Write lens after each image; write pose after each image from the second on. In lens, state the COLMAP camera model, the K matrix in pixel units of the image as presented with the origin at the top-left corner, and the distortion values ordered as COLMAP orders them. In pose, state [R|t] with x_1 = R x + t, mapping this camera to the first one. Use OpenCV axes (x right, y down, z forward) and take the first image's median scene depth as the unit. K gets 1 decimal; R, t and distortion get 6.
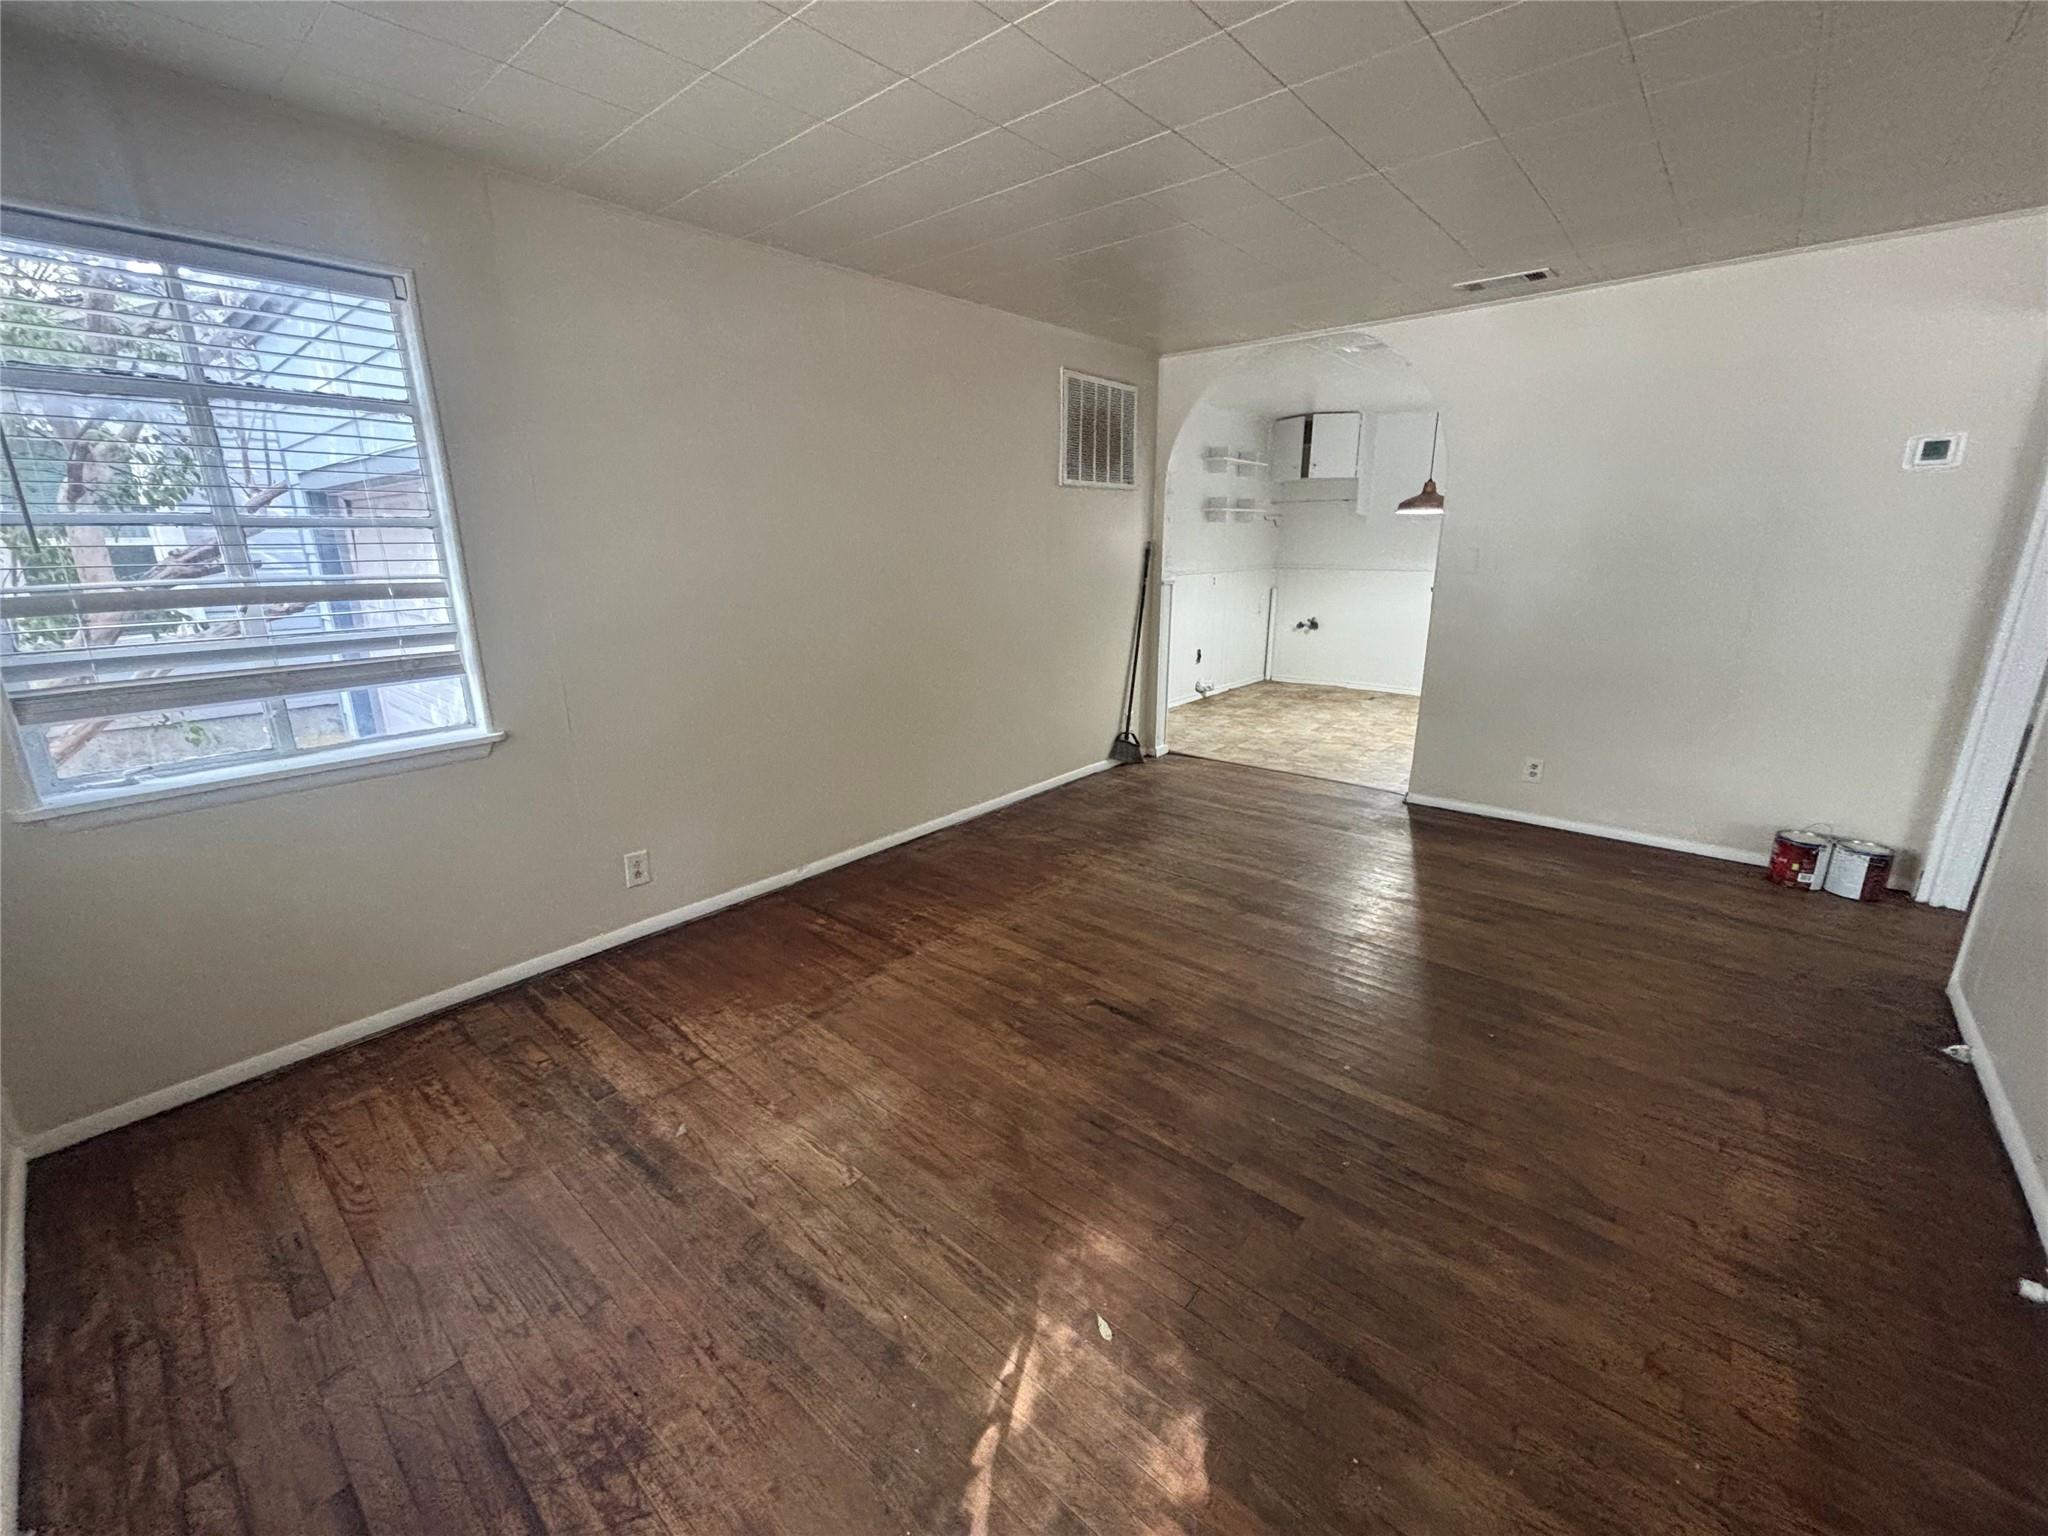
lens RADIAL K [[832.2, 0, 1021.8], [0, 832.2, 760.9], [0, 0, 1]] dist [-0.001036, 0.000317]
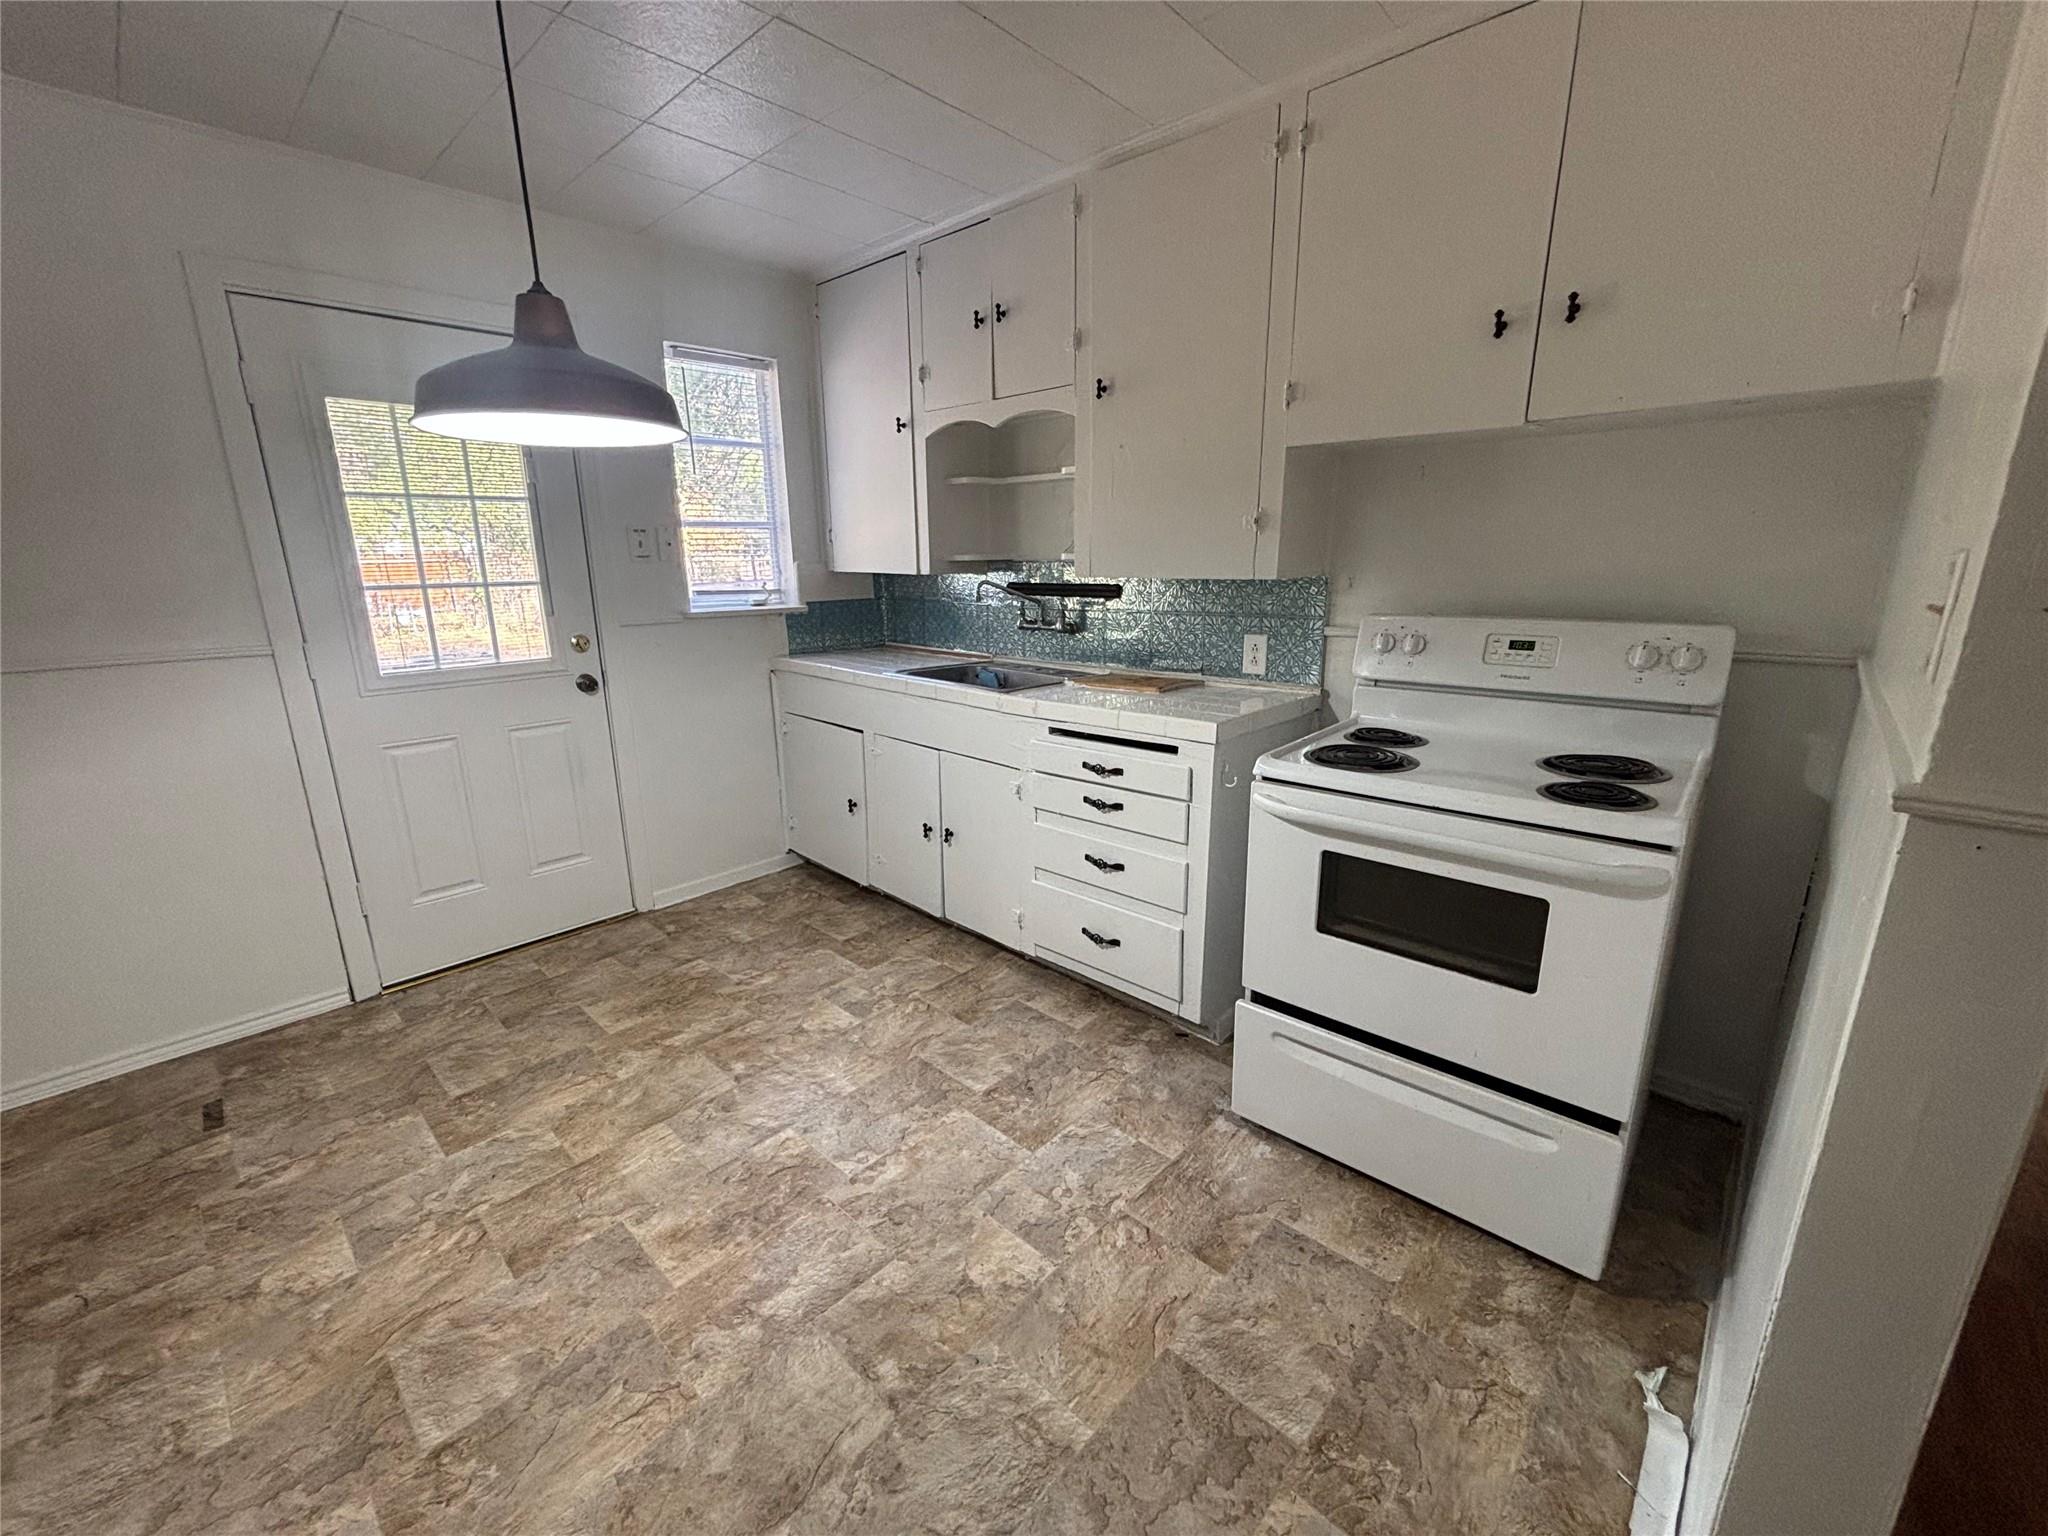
lens RADIAL K [[832.2, 0, 1021.8], [0, 832.2, 760.9], [0, 0, 1]] dist [-0.001036, 0.000317]
pose [[0.035628, -0.229654, 0.972620, 0.181173], [0.273704, 0.938268, 0.211517, -0.171797], [-0.961154, 0.258674, 0.096286, 0.669126]]
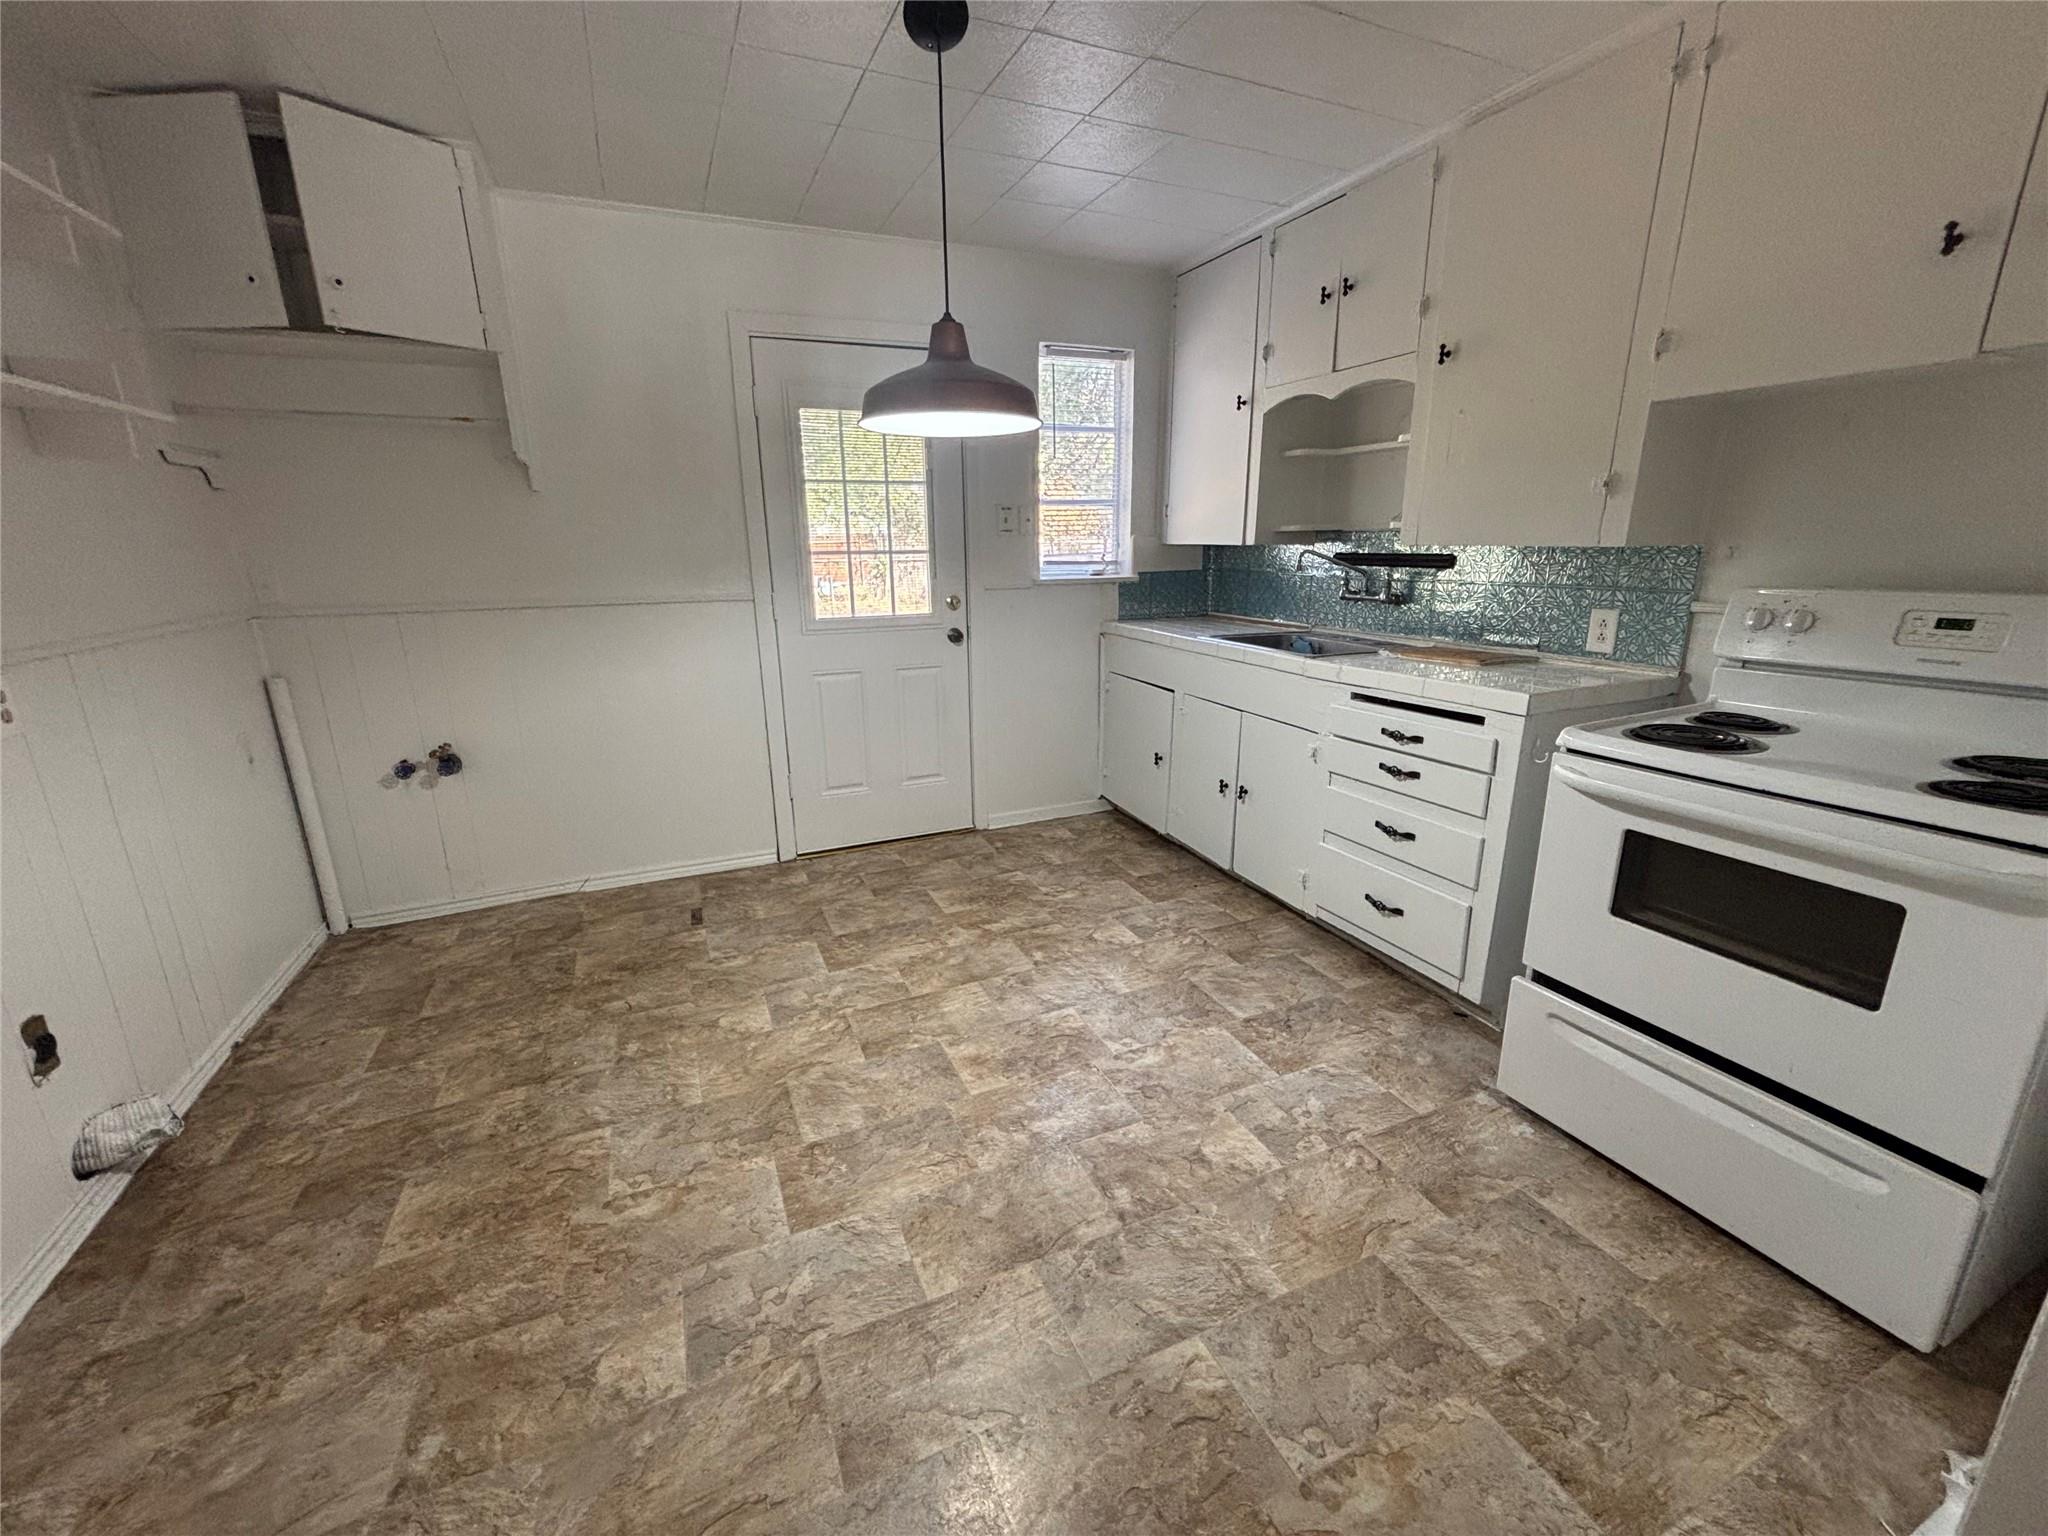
lens RADIAL K [[832.2, 0, 1021.8], [0, 832.2, 760.9], [0, 0, 1]] dist [-0.001036, 0.000317]
pose [[0.427347, -0.223655, 0.875987, 0.145200], [0.244020, 0.961492, 0.126442, -0.159878], [-0.870534, 0.159724, 0.465467, 0.650169]]
